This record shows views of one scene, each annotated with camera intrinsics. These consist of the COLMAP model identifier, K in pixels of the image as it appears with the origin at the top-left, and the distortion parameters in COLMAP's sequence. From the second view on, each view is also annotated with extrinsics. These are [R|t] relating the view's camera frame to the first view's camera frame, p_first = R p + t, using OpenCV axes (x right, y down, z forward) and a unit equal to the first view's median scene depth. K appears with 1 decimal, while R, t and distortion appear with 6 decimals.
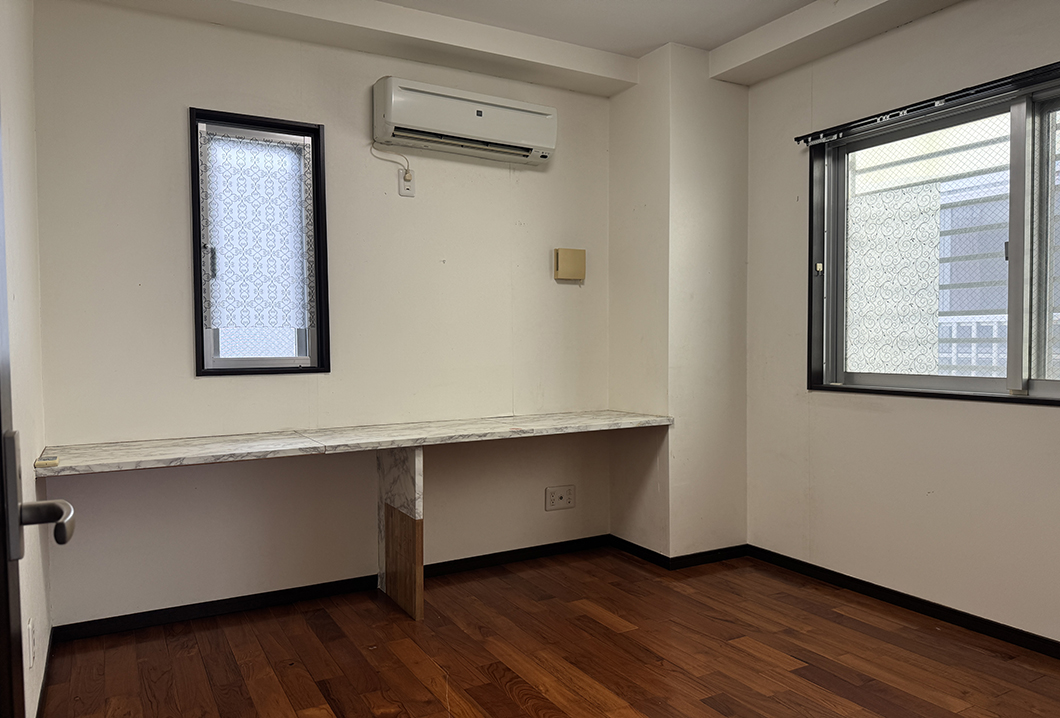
lens RADIAL K [[752.4, 0, 531.0], [0, 752.4, 356.4], [0, 0, 1]] dist [-0.000202, -0.001705]
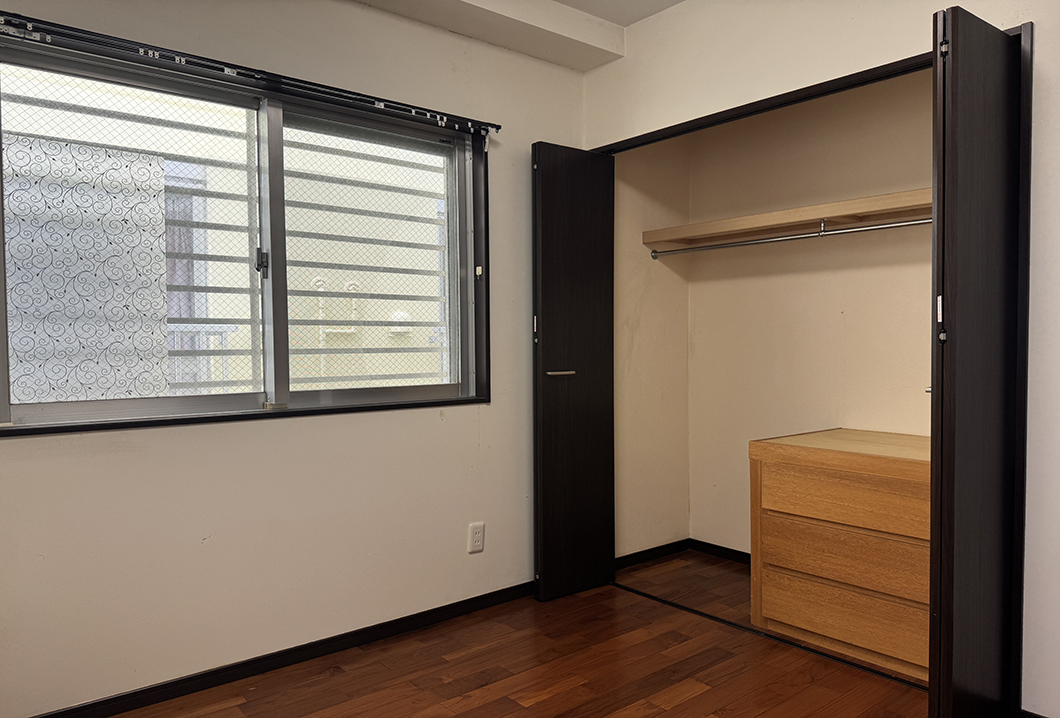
lens RADIAL K [[752.4, 0, 531.0], [0, 752.4, 364.5], [0, 0, 1]] dist [-0.000202, -0.001705]
pose [[-0.179101, -0.016617, 0.983690, -0.320697], [0.031574, 0.999245, 0.022628, -0.015103], [-0.983324, 0.035111, -0.178441, 0.751021]]
